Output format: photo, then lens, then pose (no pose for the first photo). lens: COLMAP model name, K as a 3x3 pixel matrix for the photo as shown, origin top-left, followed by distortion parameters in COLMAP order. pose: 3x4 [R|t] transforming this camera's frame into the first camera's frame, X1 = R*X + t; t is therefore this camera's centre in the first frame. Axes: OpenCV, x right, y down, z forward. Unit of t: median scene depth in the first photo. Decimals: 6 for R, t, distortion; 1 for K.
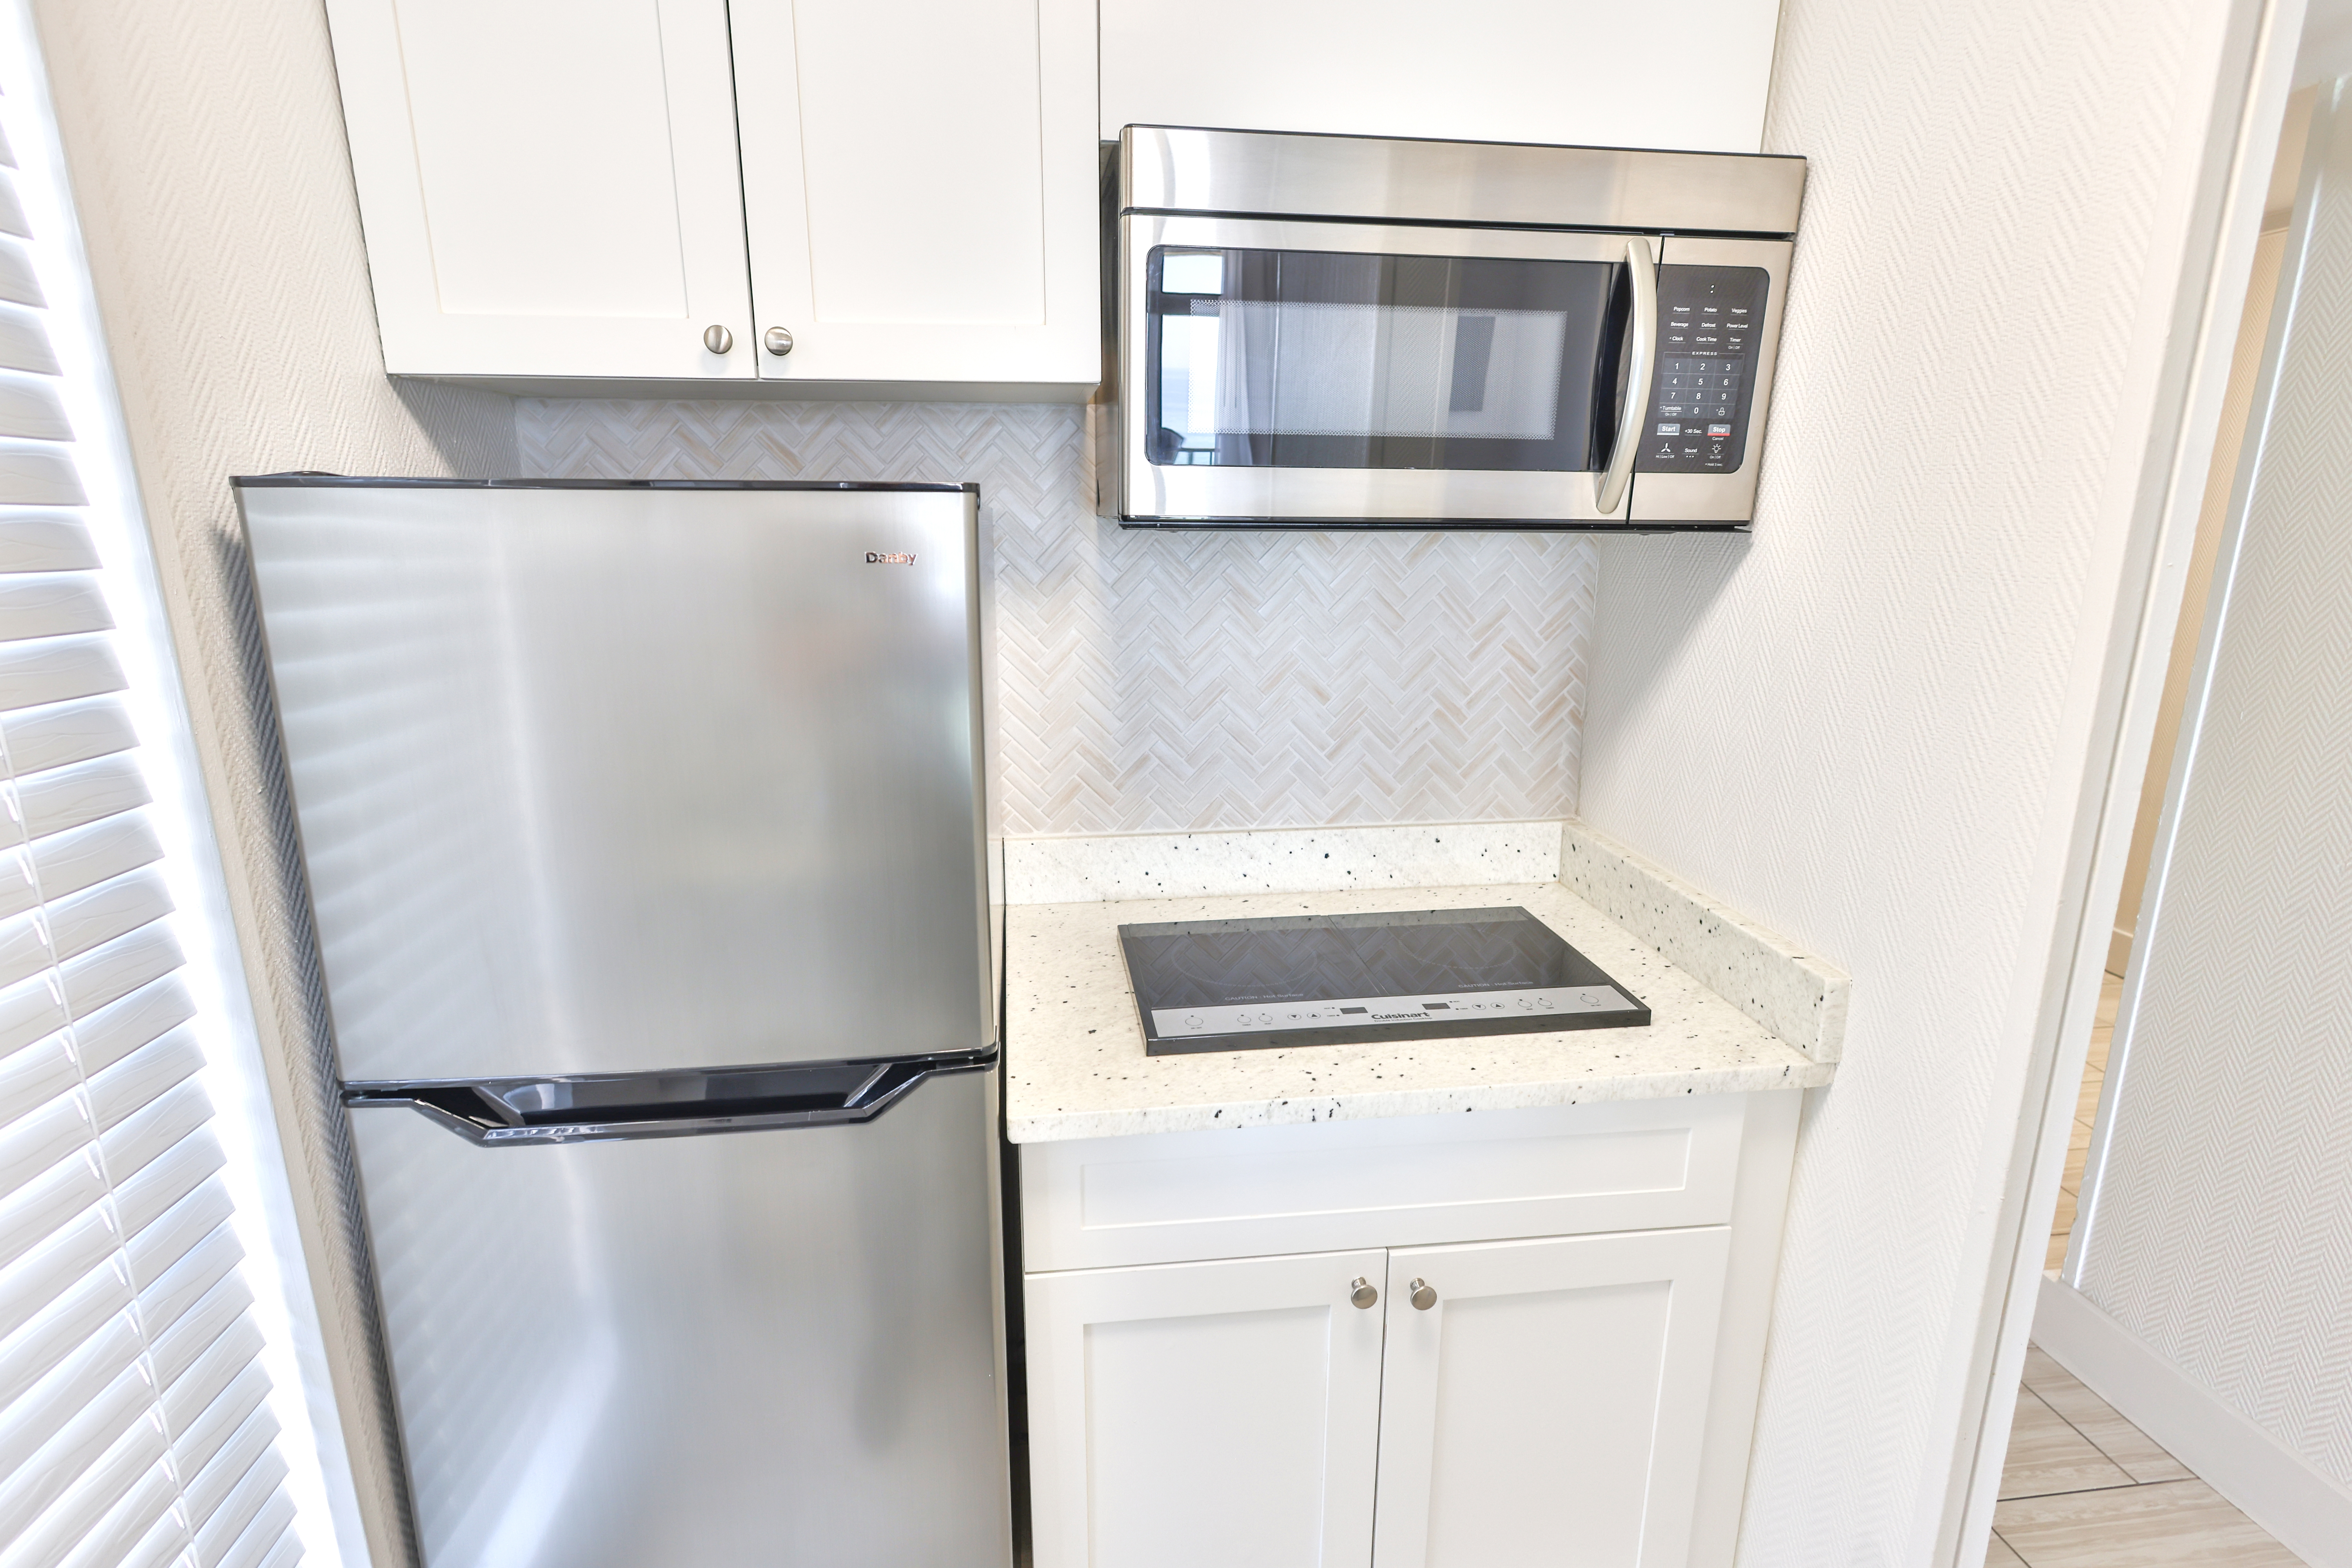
lens RADIAL K [[1151.5, 0, 1177.2], [0, 1151.5, 787.4], [0, 0, 1]] dist [0.002749, 0.000576]
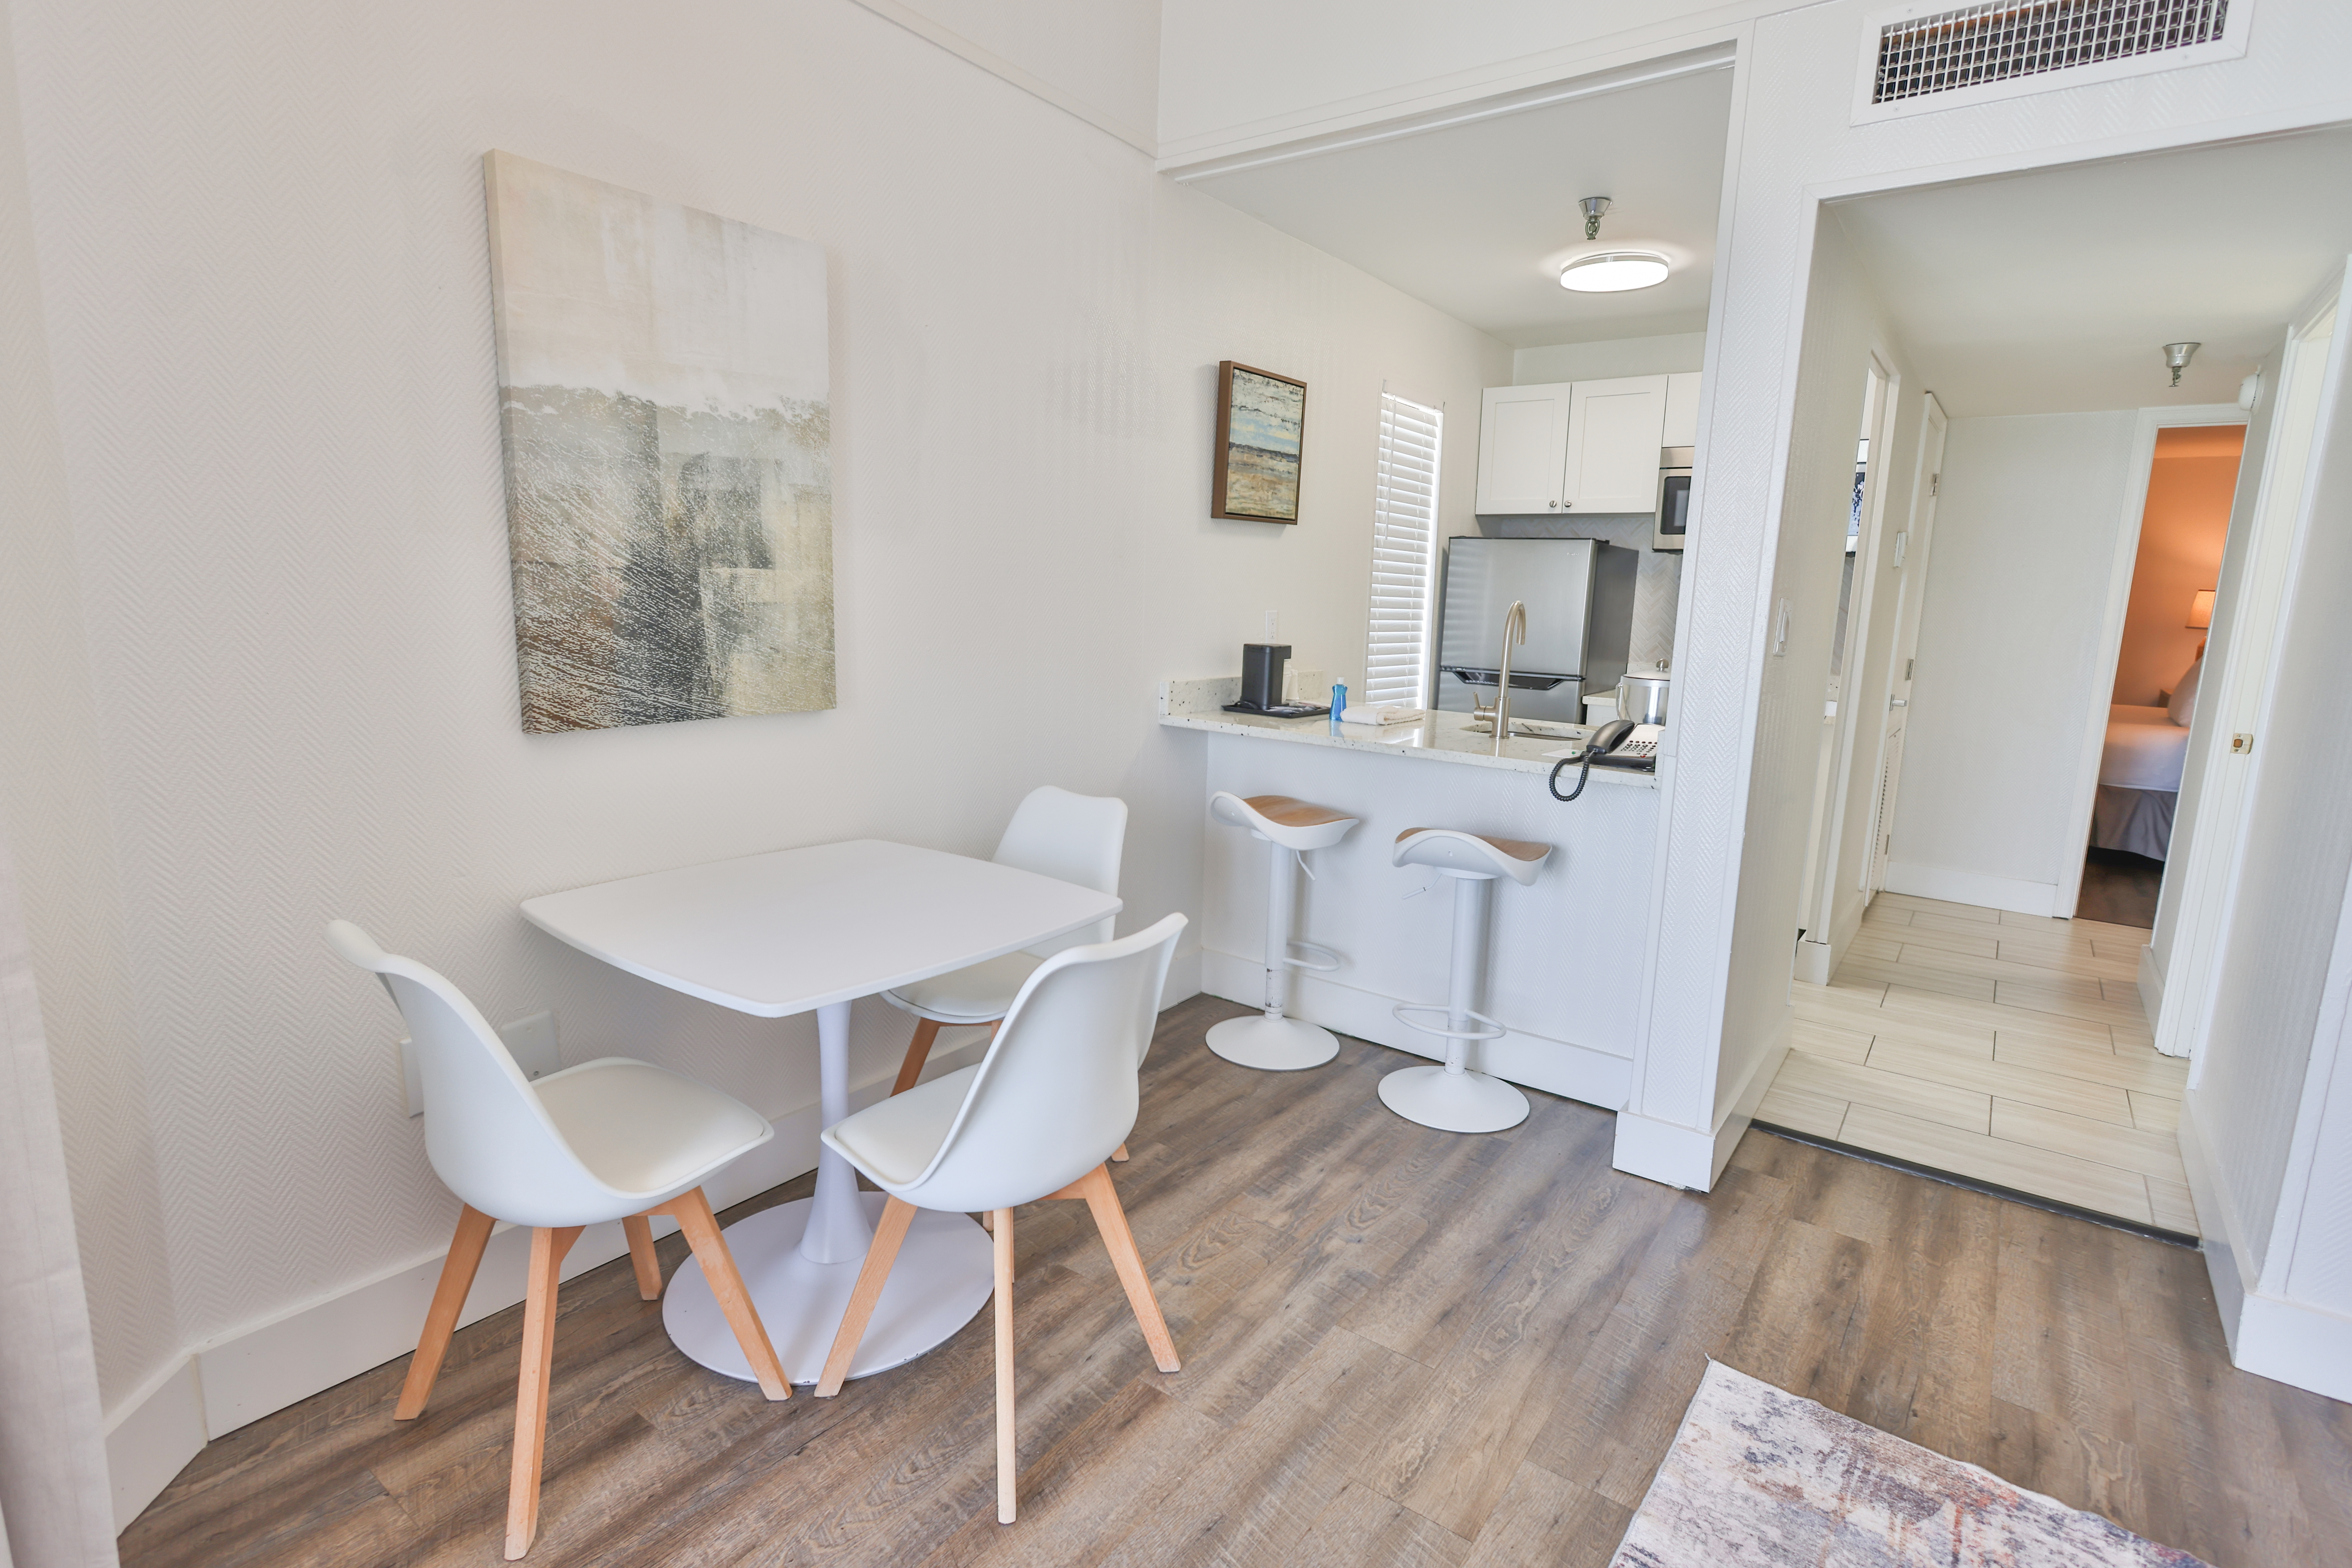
lens RADIAL K [[1151.5, 0, 1180.8], [0, 1151.5, 779.0], [0, 0, 1]] dist [0.002749, 0.000576]
pose [[0.725153, 0.139368, -0.674336, 1.401846], [-0.192530, 0.981282, -0.004233, 0.757104], [0.661124, 0.132899, 0.738412, -2.503931]]
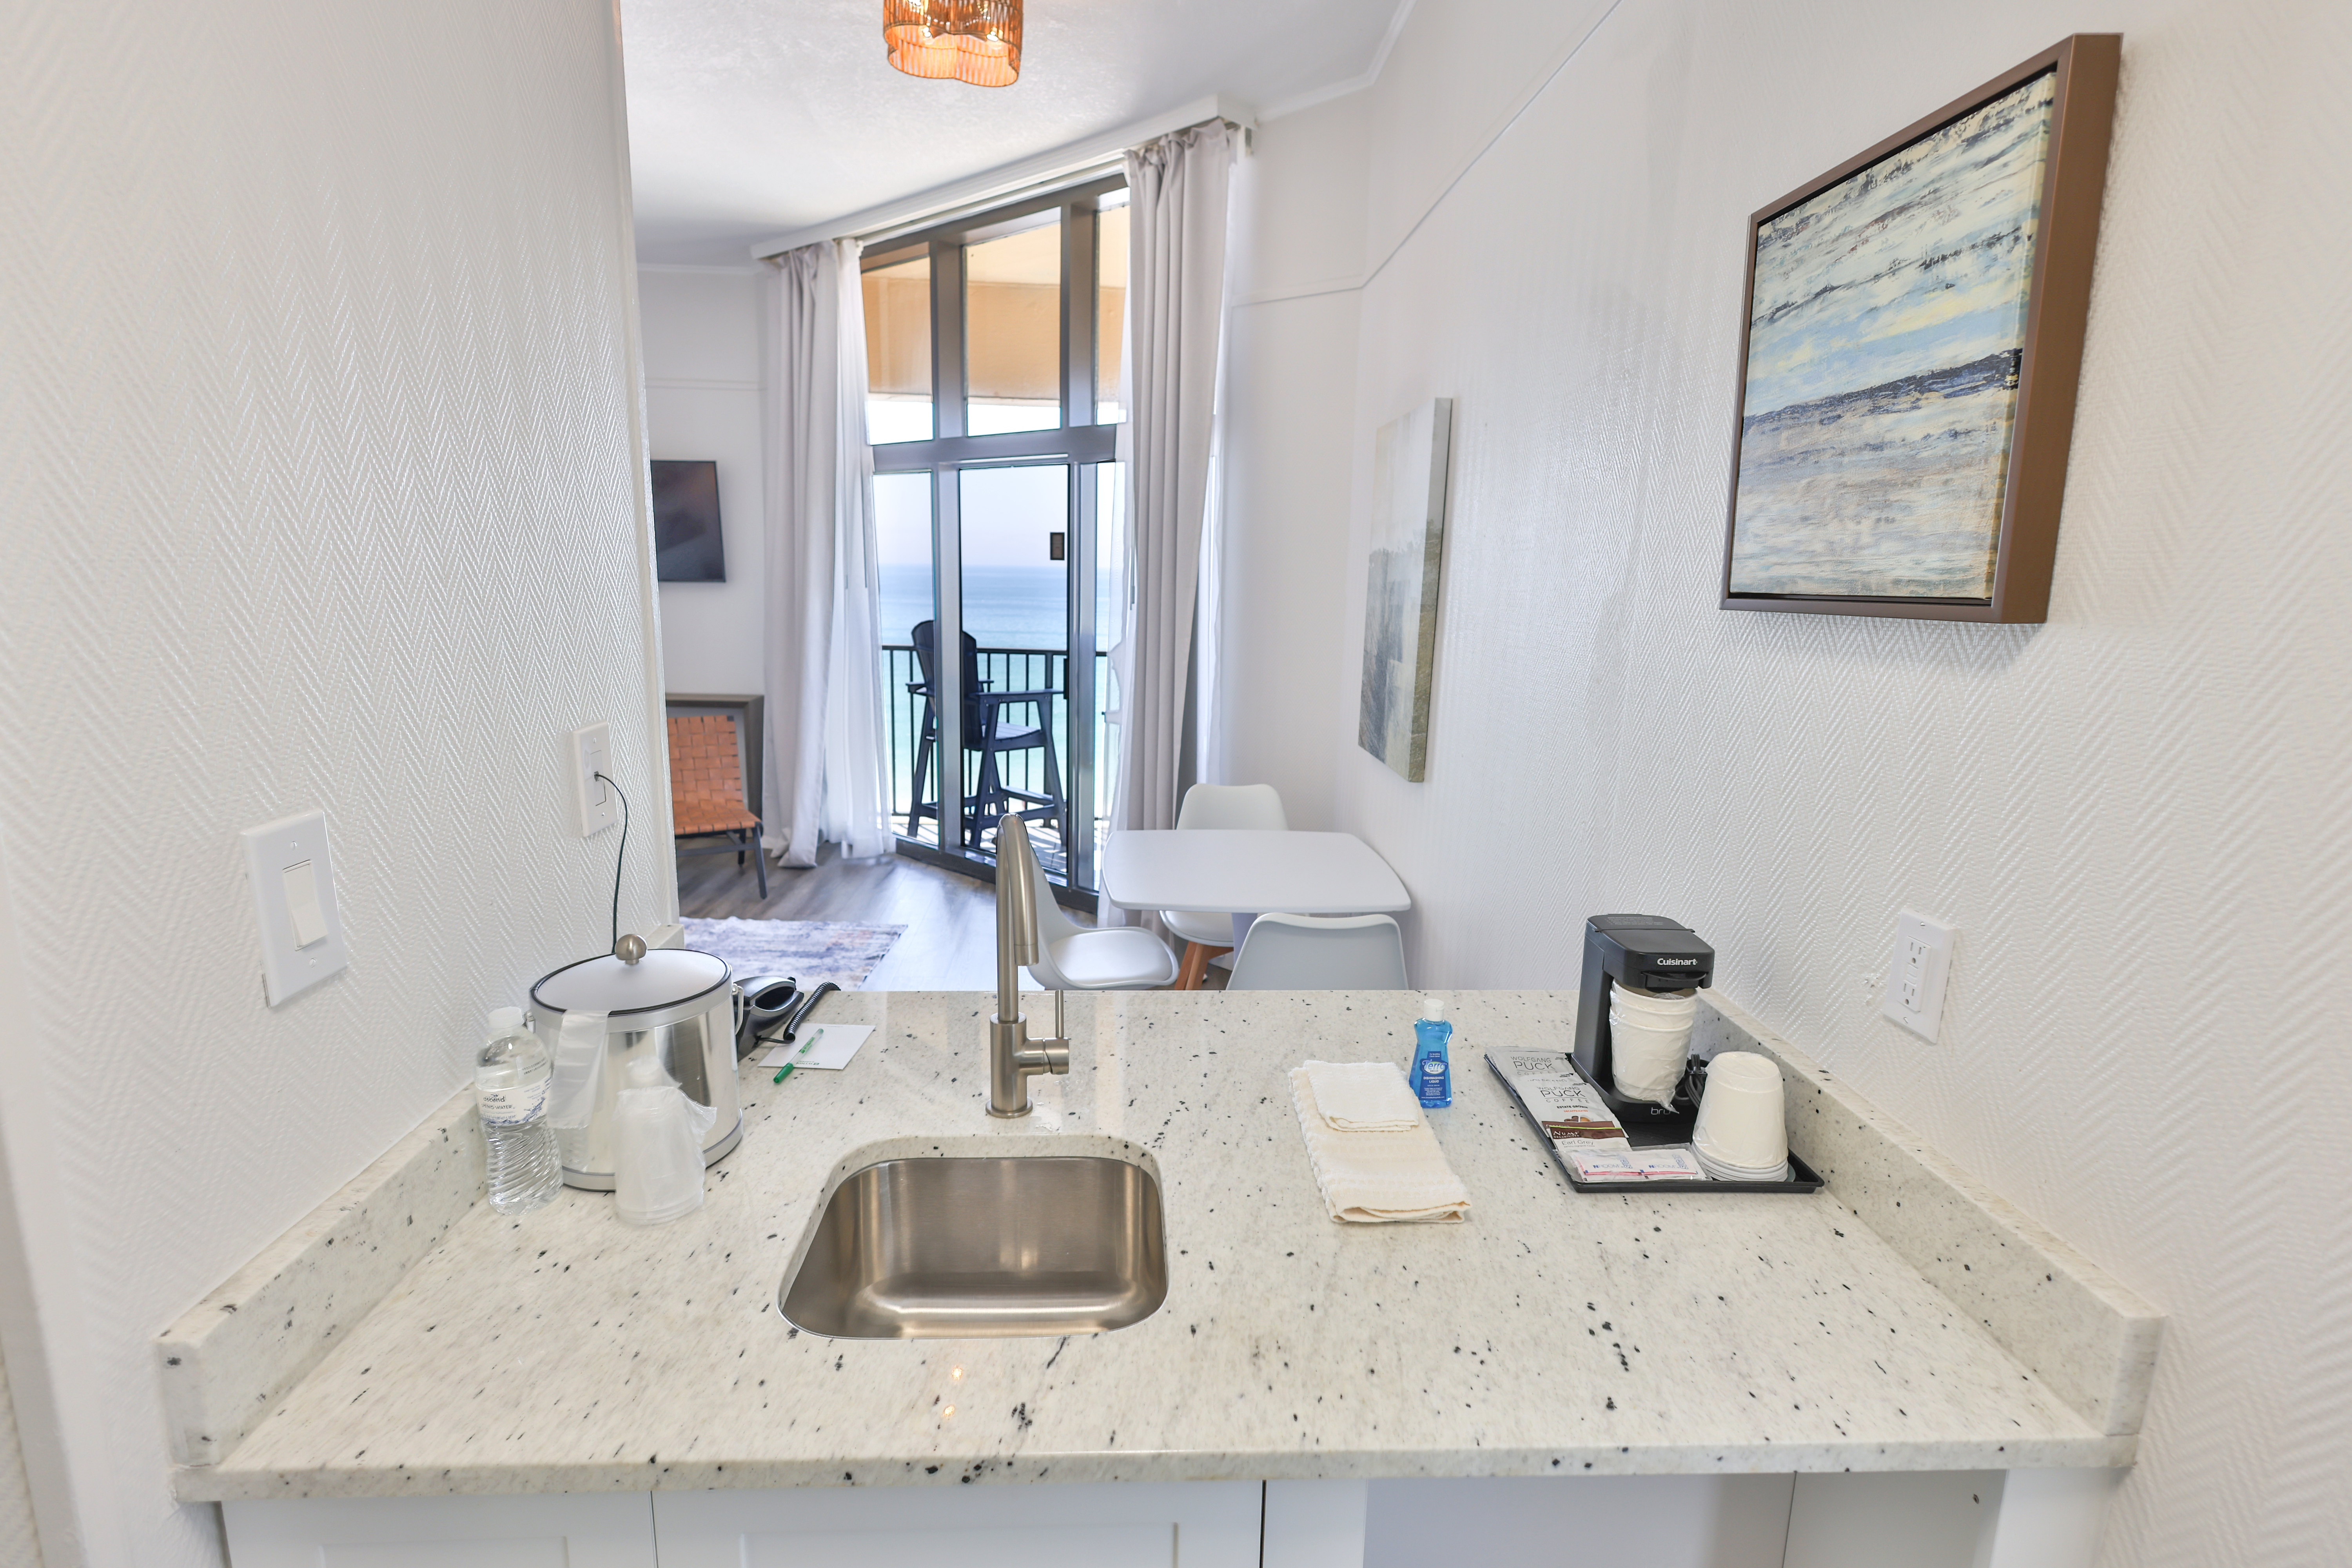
lens RADIAL K [[1151.5, 0, 1161.8], [0, 1151.5, 792.7], [0, 0, 1]] dist [0.002749, 0.000576]
pose [[-0.996658, -0.034501, 0.074048, 0.013764], [-0.000463, 0.908813, 0.417204, -0.172178], [-0.081690, 0.415775, -0.905791, 0.584449]]
